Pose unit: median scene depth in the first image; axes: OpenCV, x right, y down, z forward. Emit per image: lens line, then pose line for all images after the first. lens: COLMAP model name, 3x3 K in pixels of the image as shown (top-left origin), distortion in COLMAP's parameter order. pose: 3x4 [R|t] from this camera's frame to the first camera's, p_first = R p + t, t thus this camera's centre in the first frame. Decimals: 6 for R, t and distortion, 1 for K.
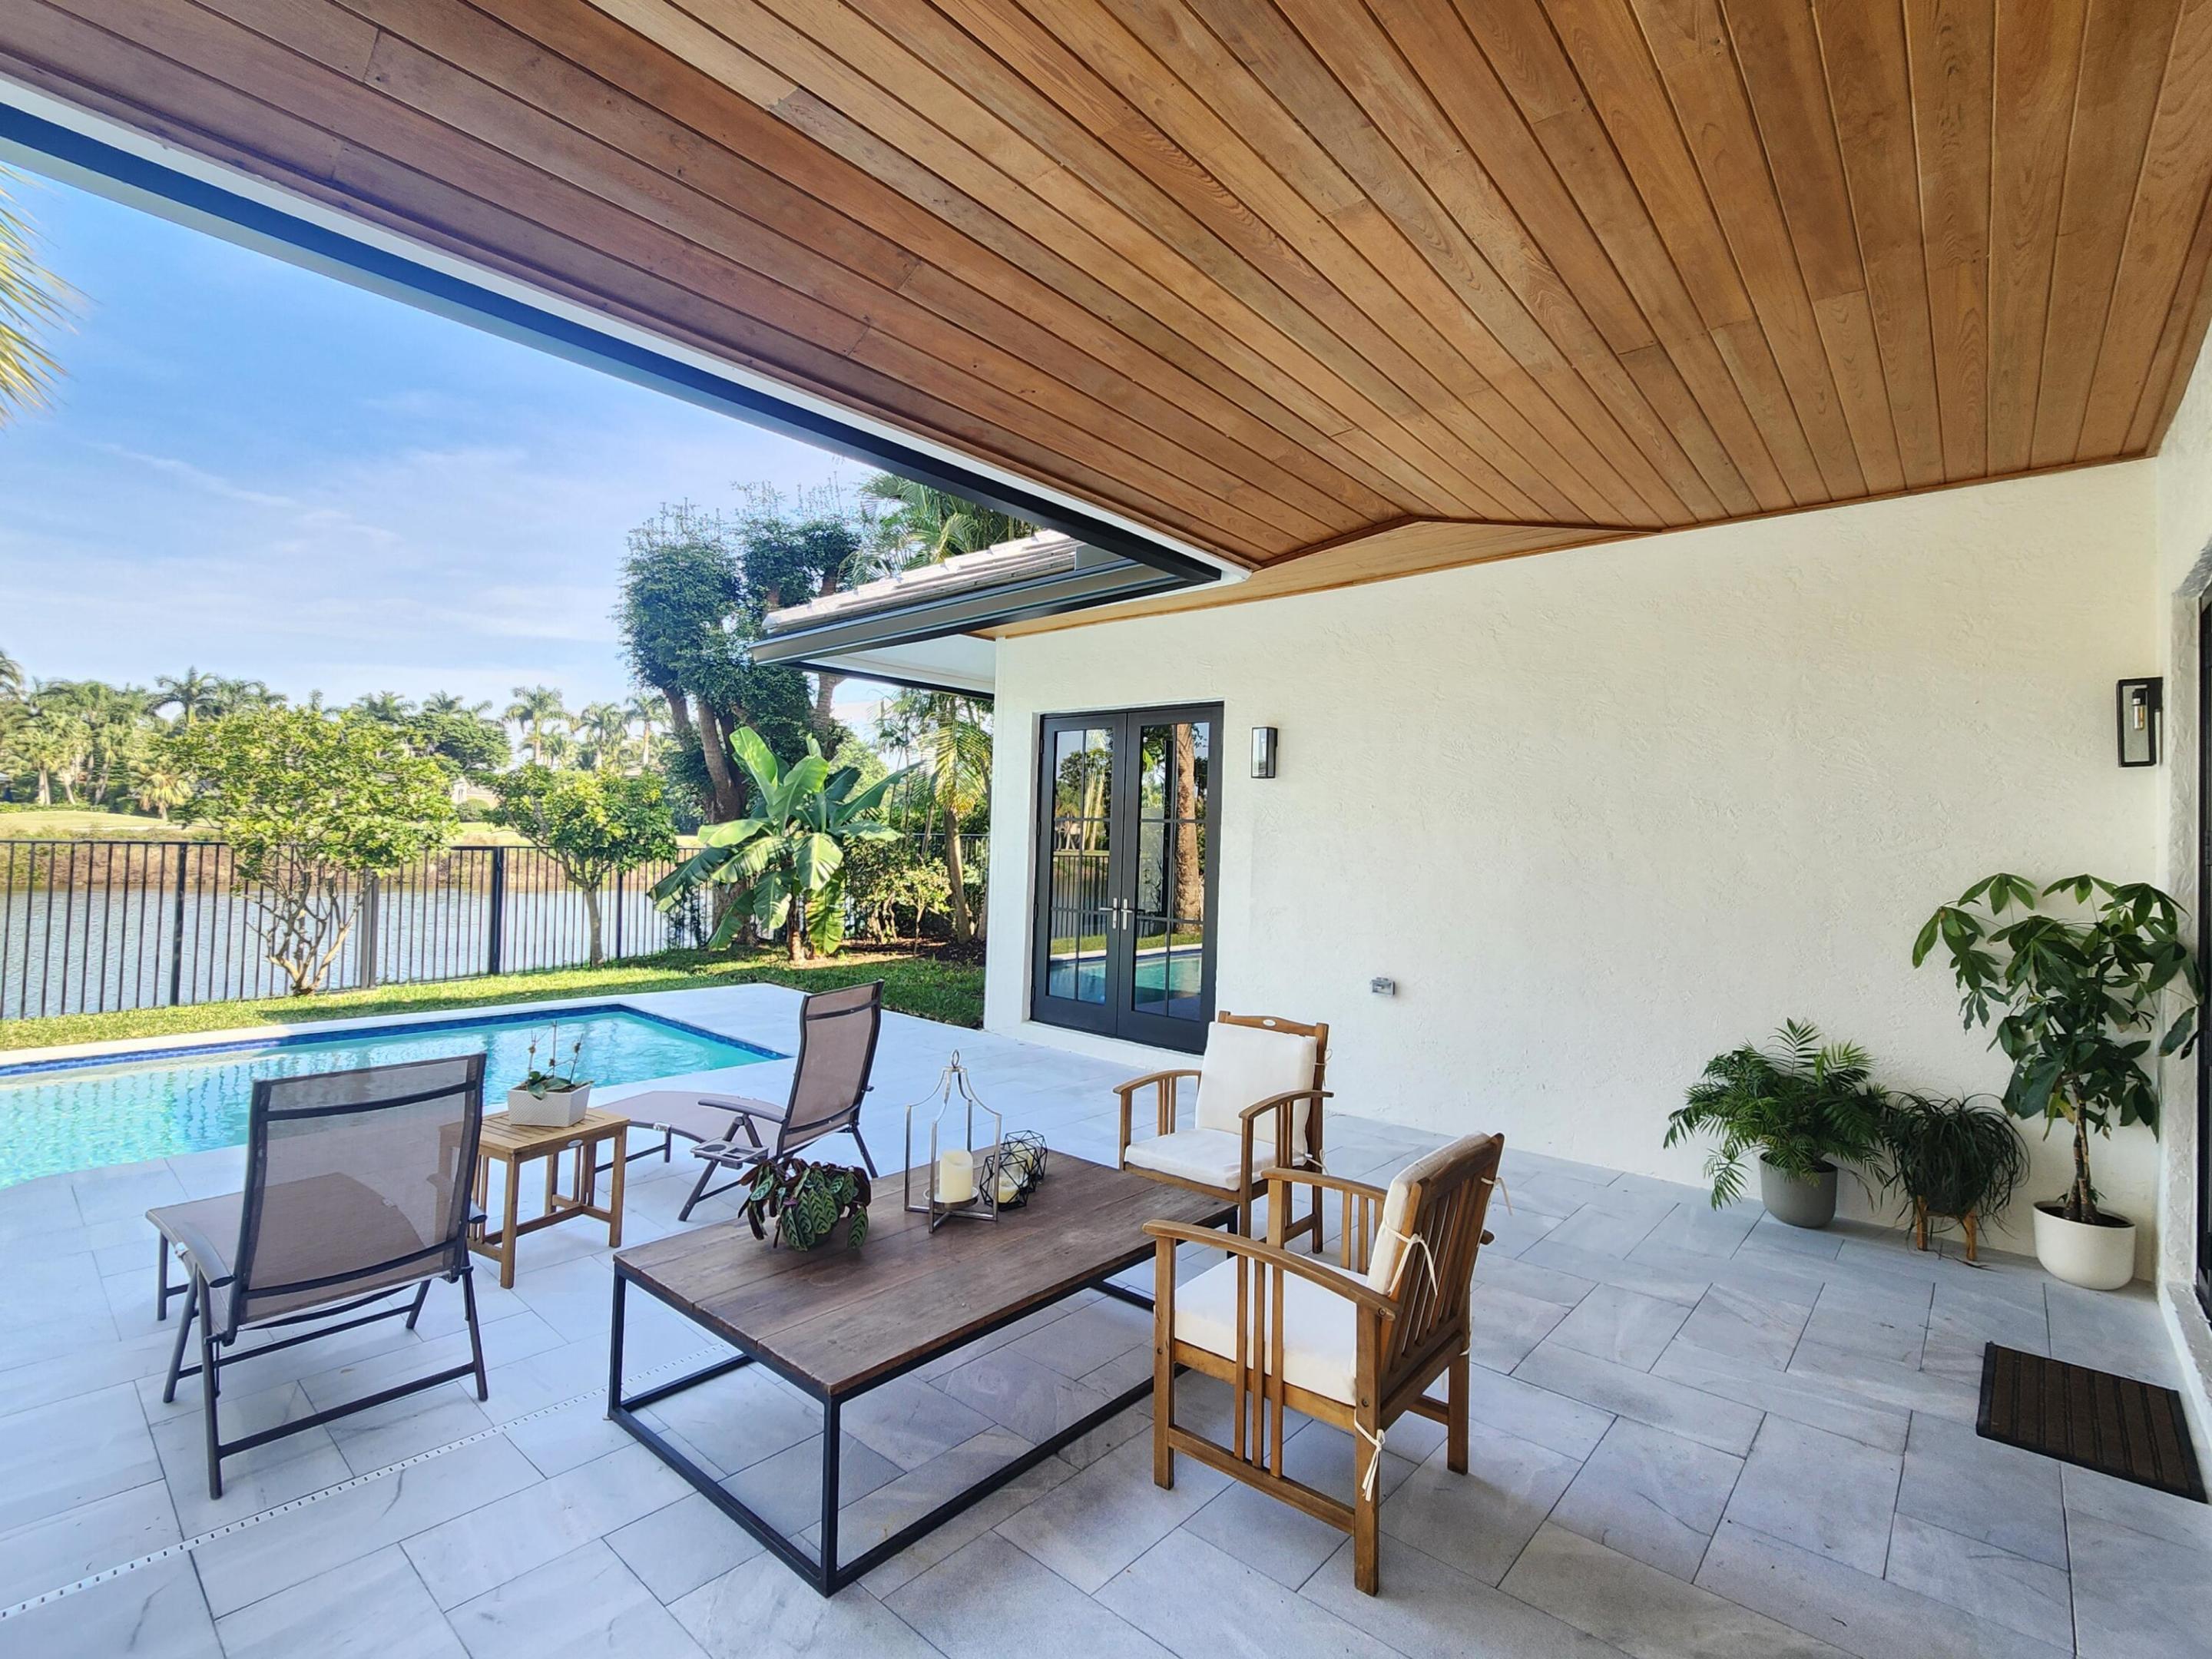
lens RADIAL K [[1015.8, 0, 1104.2], [0, 1015.8, 811.7], [0, 0, 1]] dist [0.007465, -0.004240]
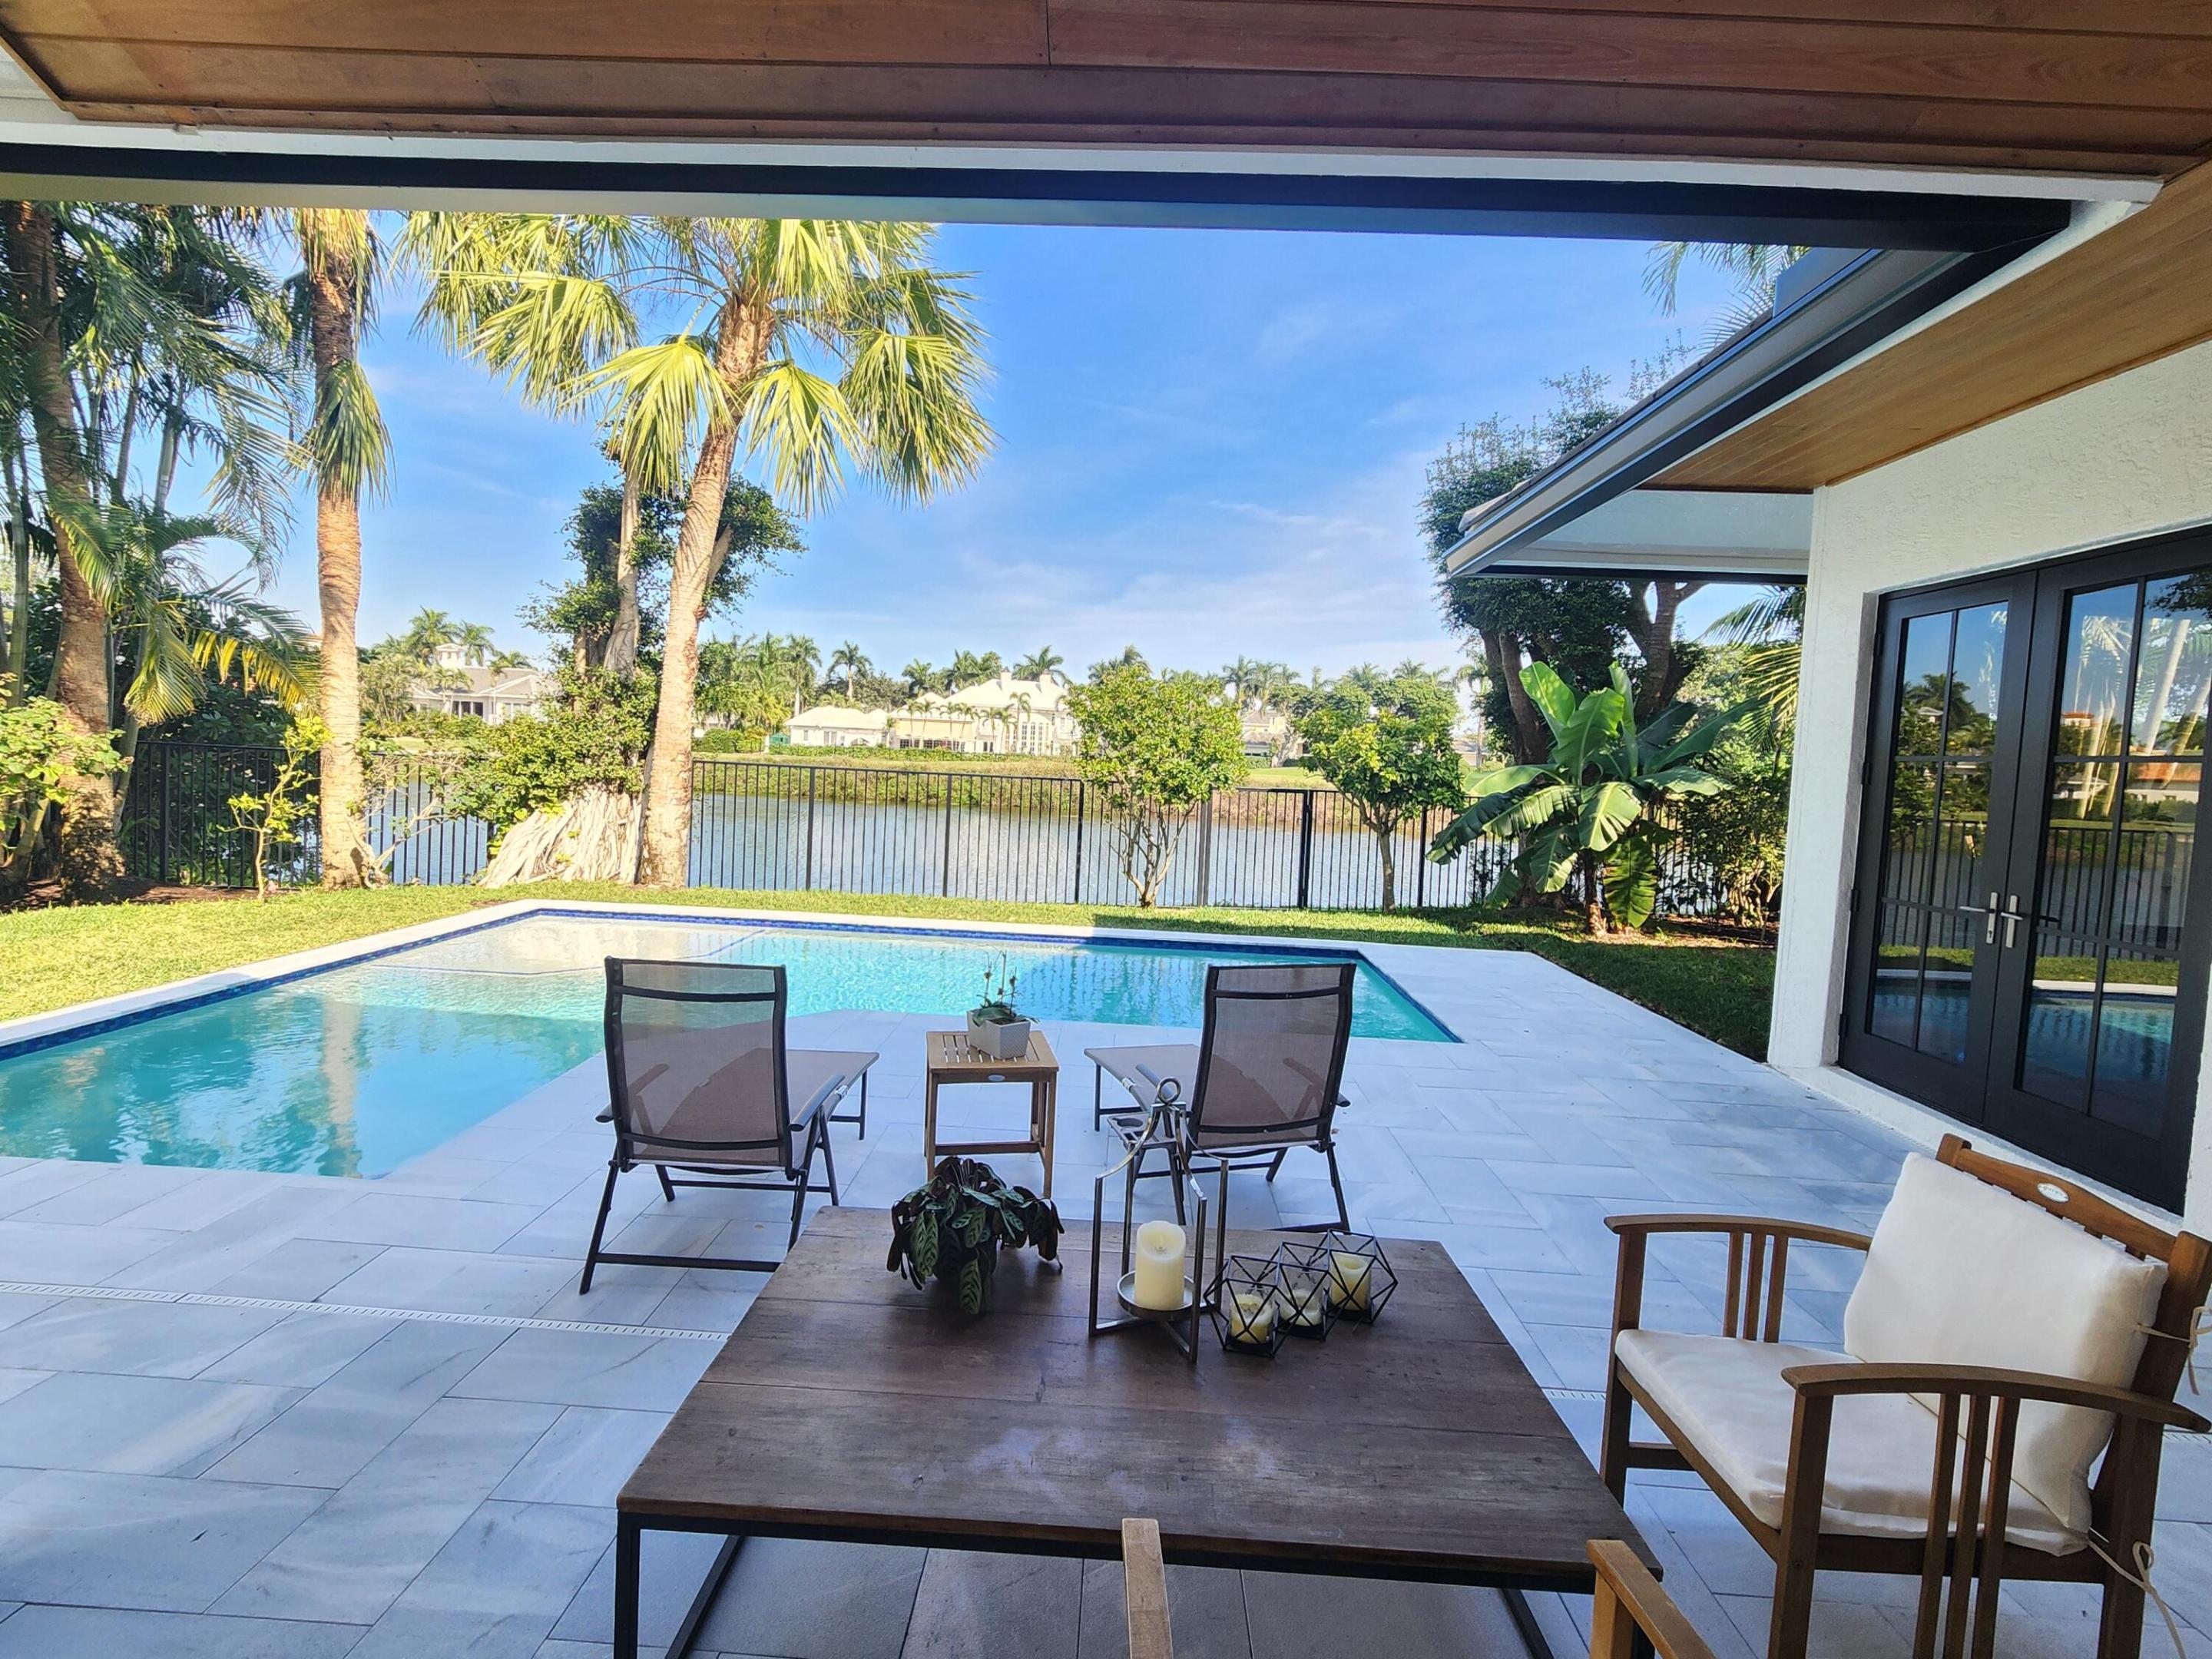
lens RADIAL K [[1013.9, 0, 1096.5], [0, 1013.9, 820.7], [0, 0, 1]] dist [0.005733, -0.000398]
pose [[0.634356, 0.046732, -0.771628, 0.269104], [-0.006419, 0.998455, 0.055192, 0.026791], [0.773015, -0.030059, 0.633675, 0.461285]]
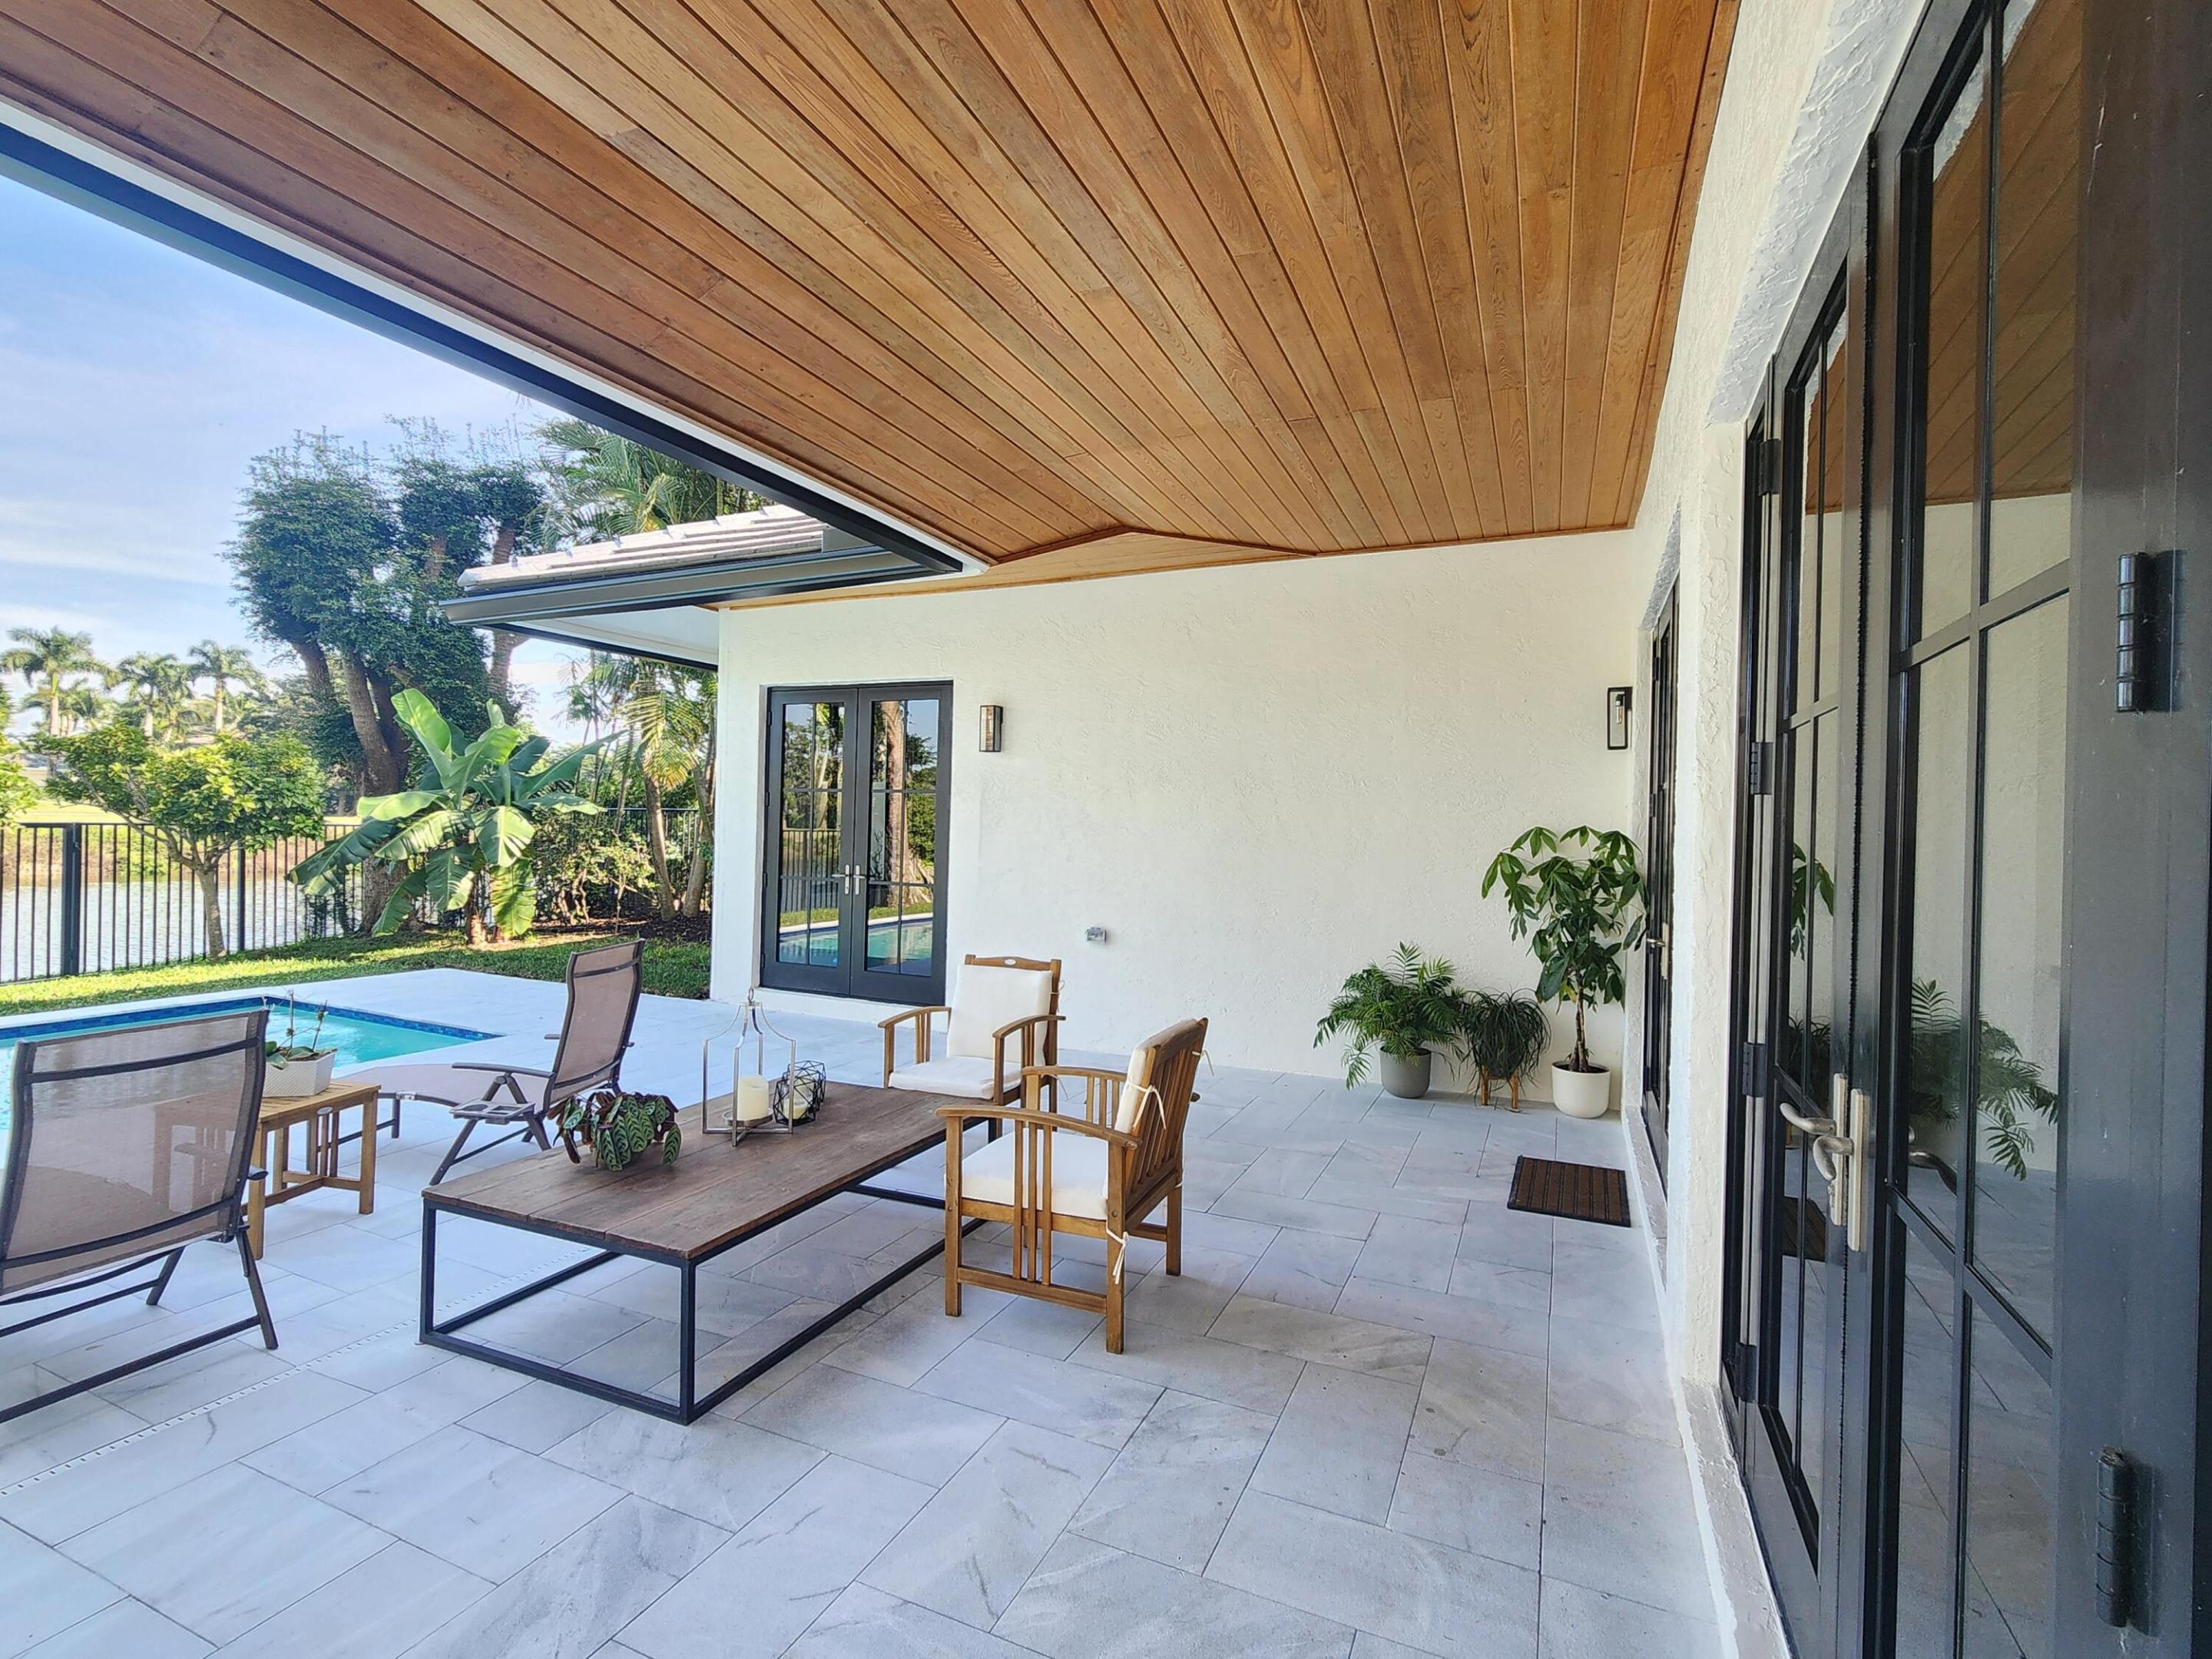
lens RADIAL K [[1013.9, 0, 1096.5], [0, 1013.9, 820.7], [0, 0, 1]] dist [0.005733, -0.000398]
pose [[0.957866, -0.006485, 0.287141, -0.084534], [-0.002385, 0.999531, 0.030531, 0.013207], [-0.287204, -0.029929, 0.957402, -0.147380]]
